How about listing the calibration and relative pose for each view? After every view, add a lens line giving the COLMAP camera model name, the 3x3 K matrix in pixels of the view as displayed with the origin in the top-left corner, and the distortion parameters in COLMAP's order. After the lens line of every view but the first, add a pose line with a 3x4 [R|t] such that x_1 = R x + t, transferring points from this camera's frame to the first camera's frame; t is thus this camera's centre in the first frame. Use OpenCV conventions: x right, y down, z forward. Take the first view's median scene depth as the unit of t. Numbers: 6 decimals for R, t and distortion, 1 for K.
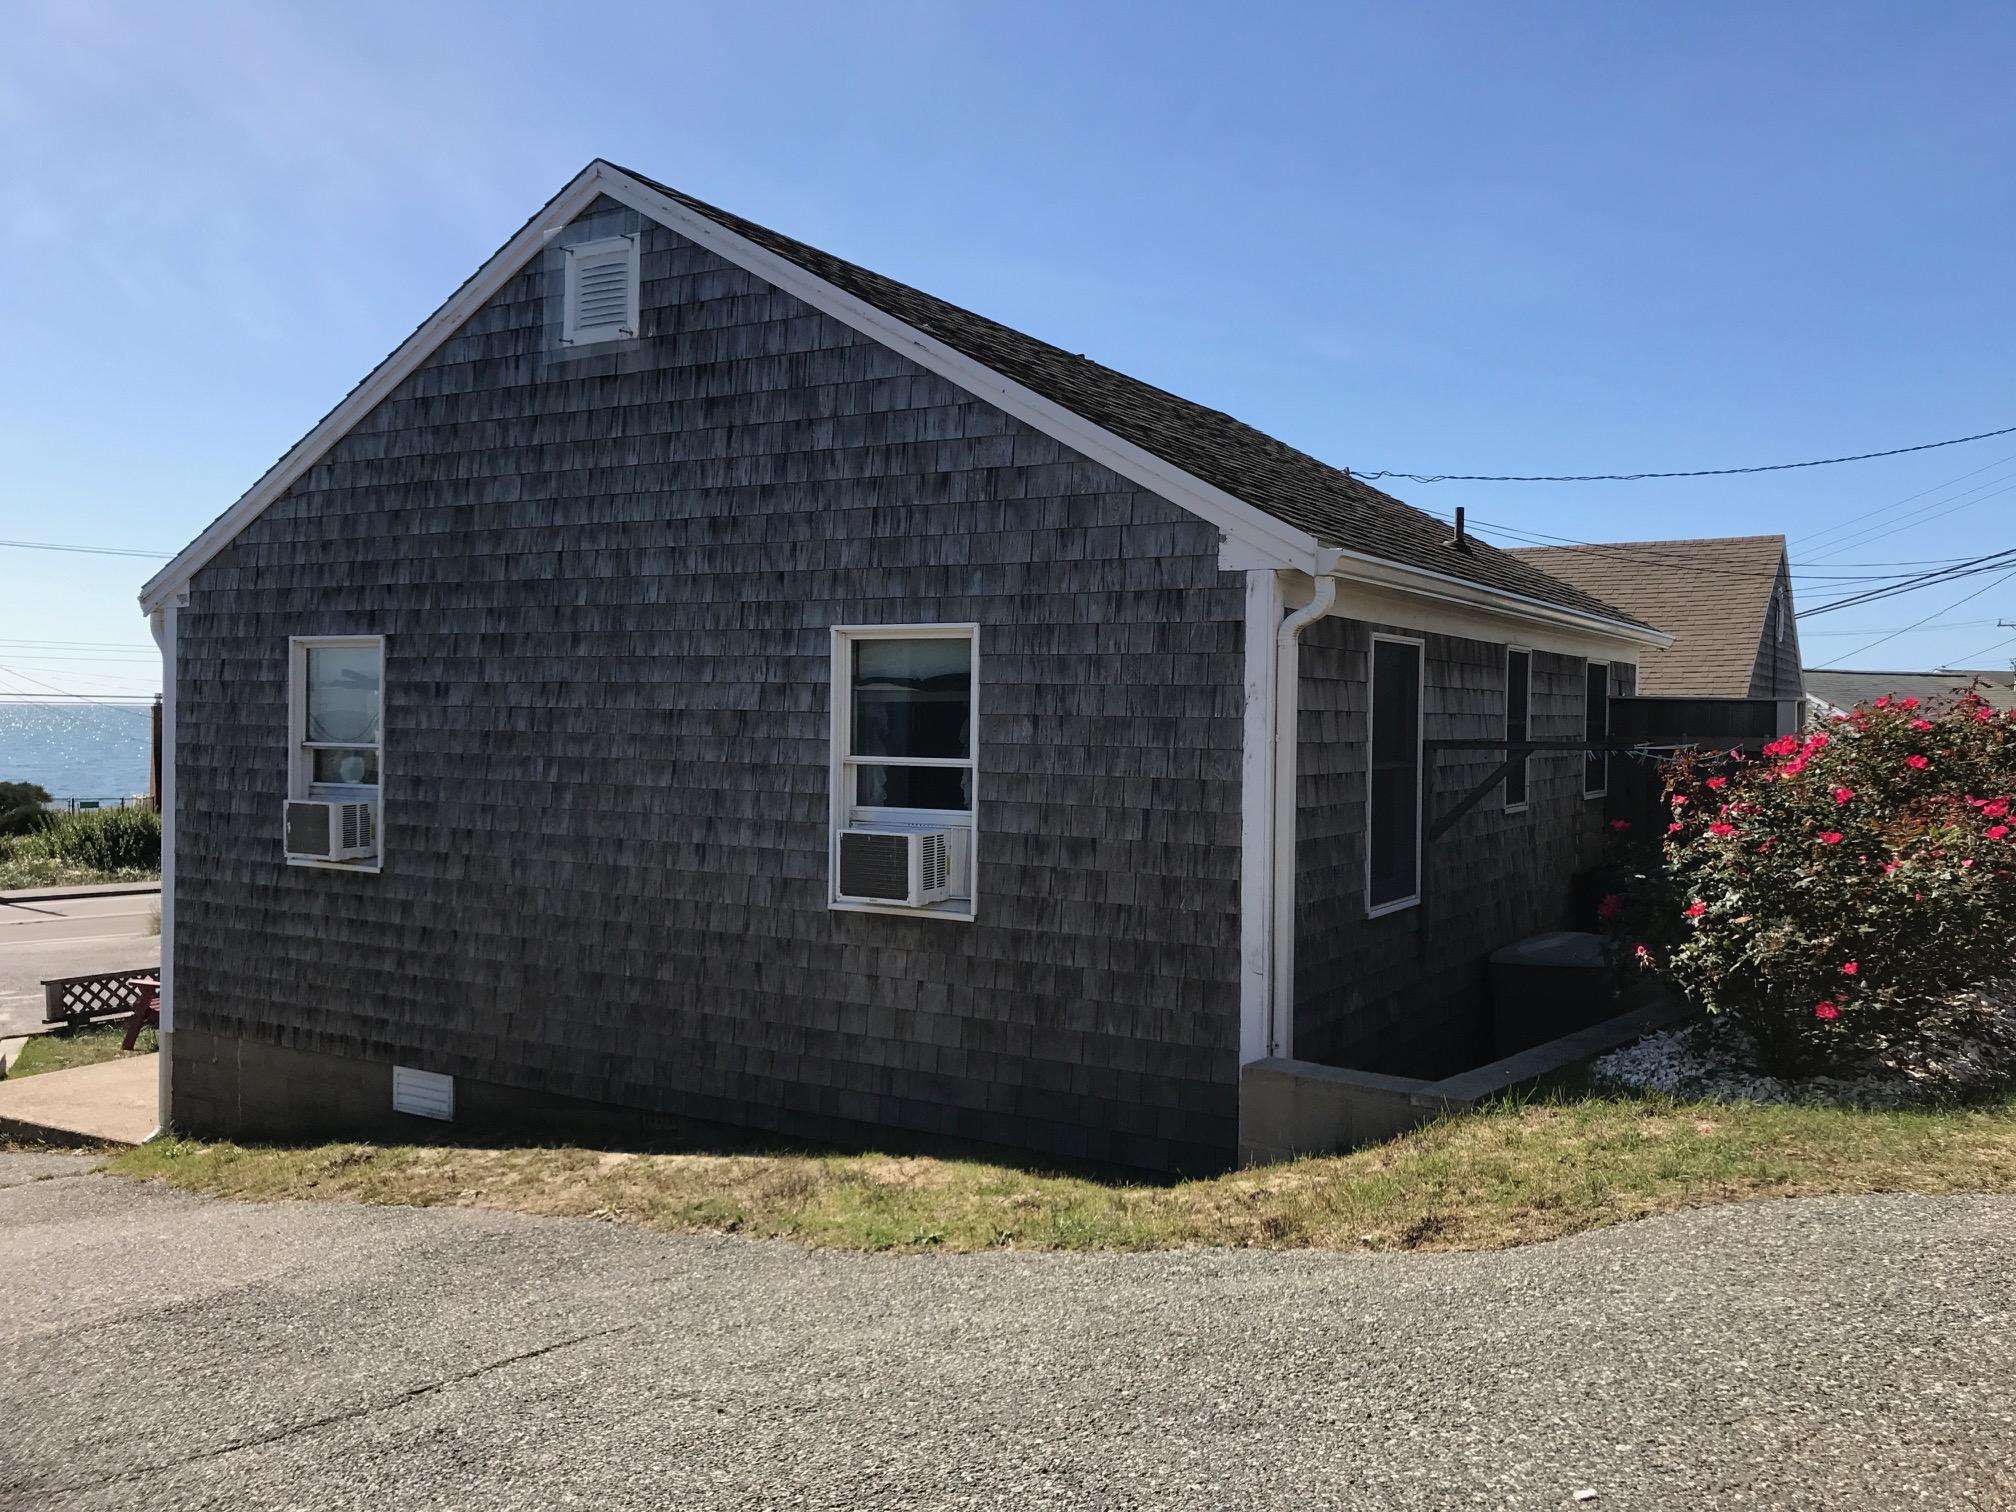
lens RADIAL K [[1568.9, 0, 1008.0], [0, 1568.9, 756.0], [0, 0, 1]] dist [0.169826, -0.506919]
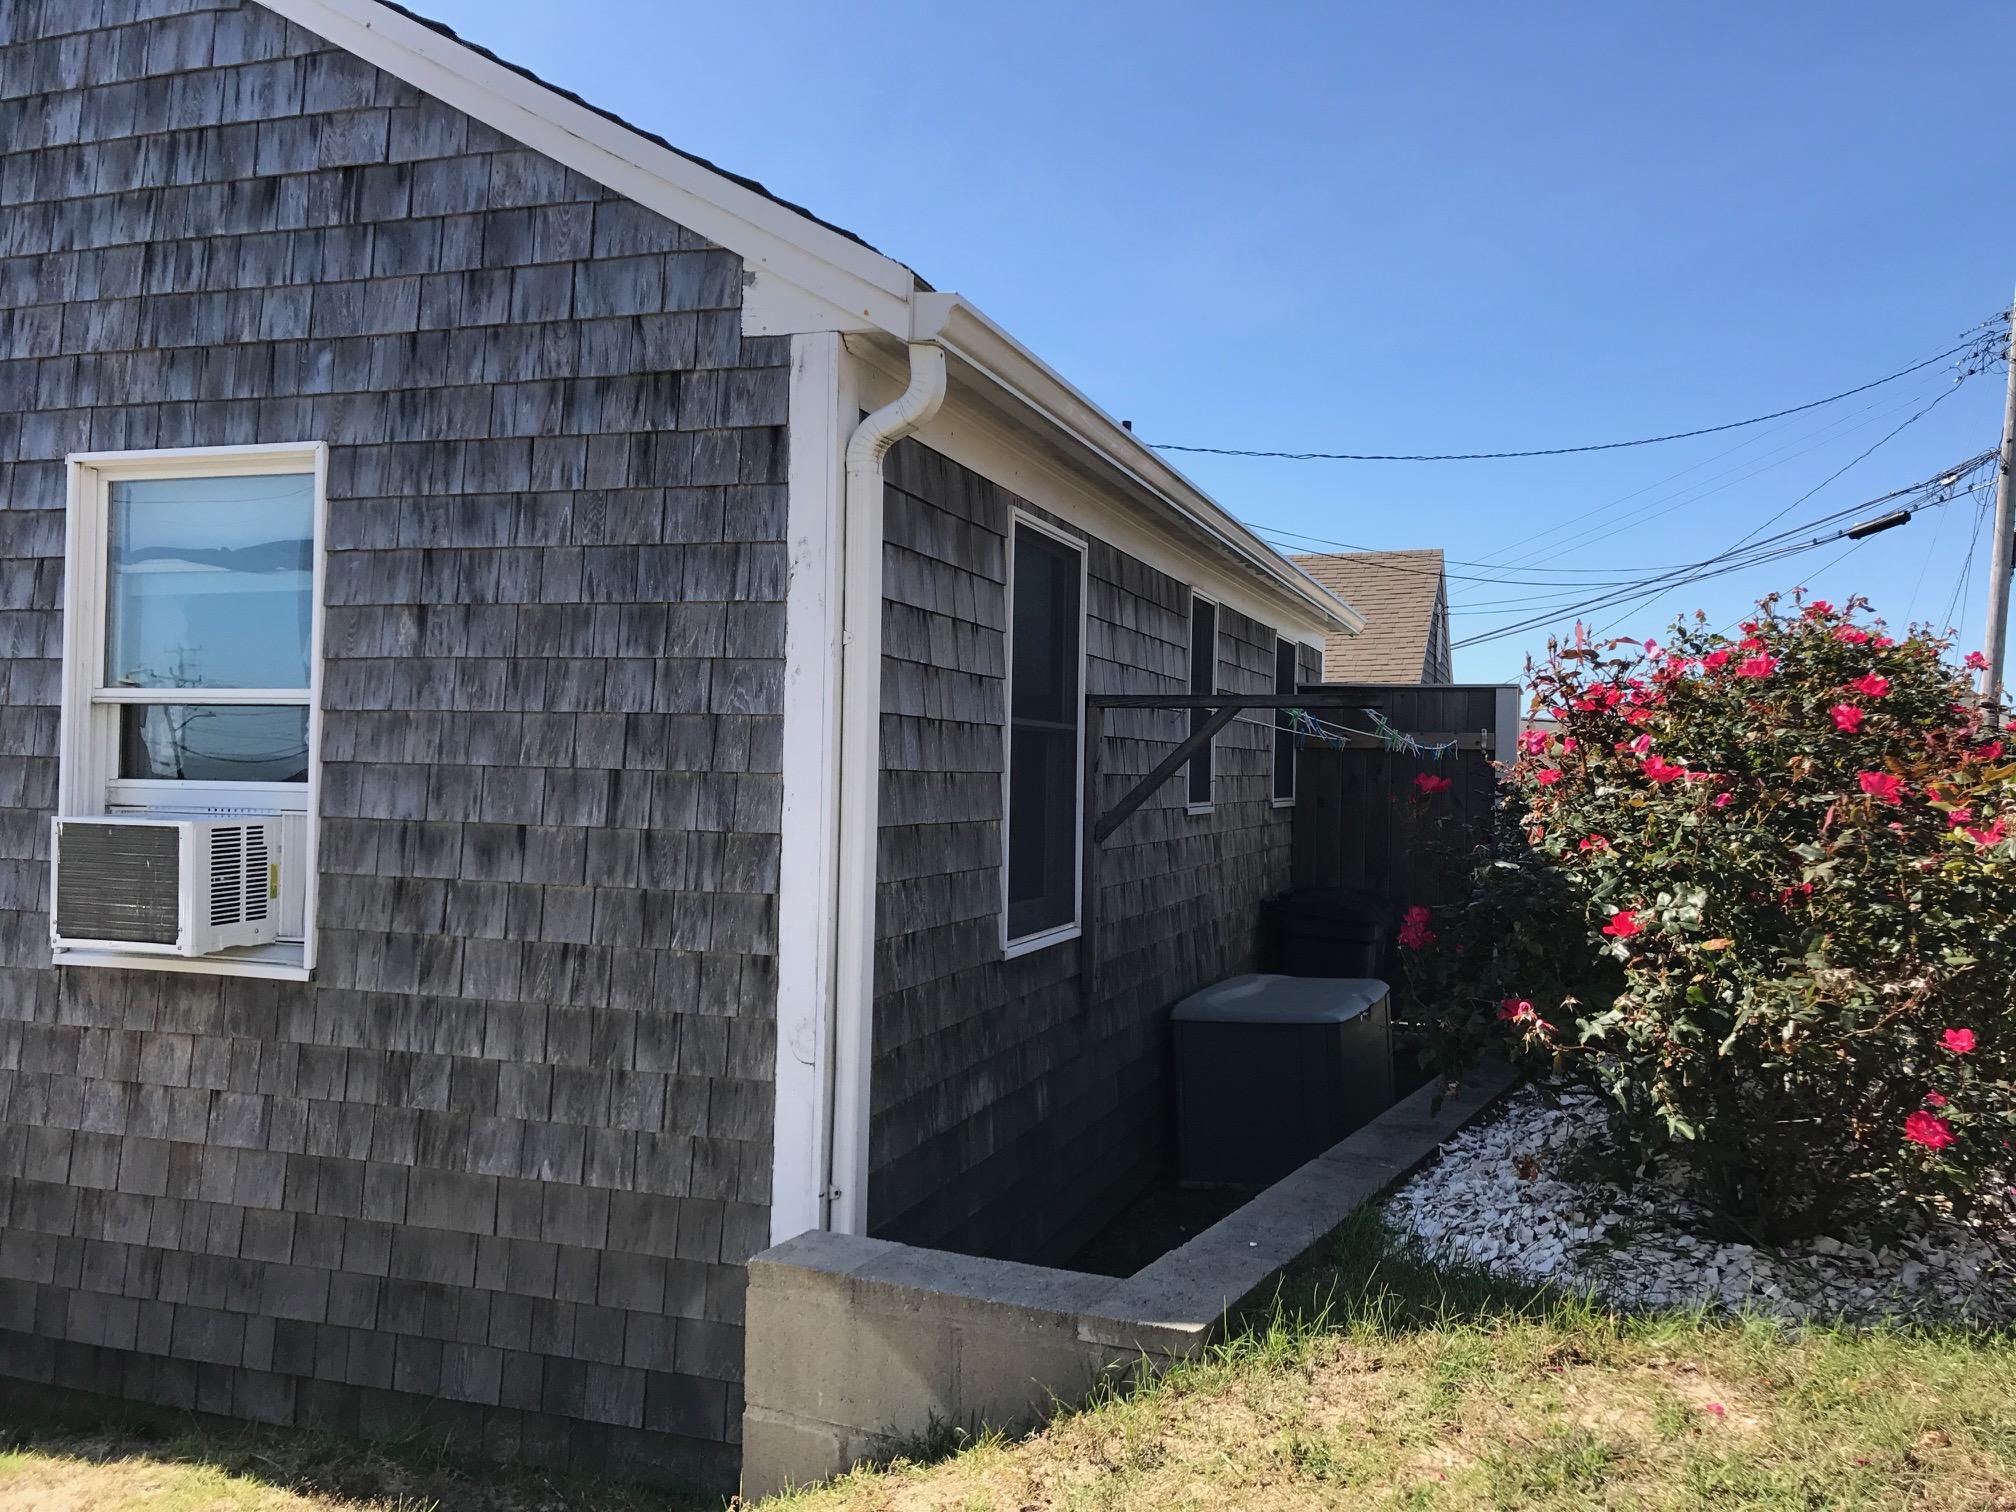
lens RADIAL K [[1666.9, 0, 1008.0], [0, 1666.9, 756.0], [0, 0, 1]] dist [0.053397, -0.057868]
pose [[0.975910, 0.008830, 0.217997, 0.089856], [-0.003413, 0.999676, -0.025212, 0.041058], [-0.218149, 0.023860, 0.975624, 0.375940]]
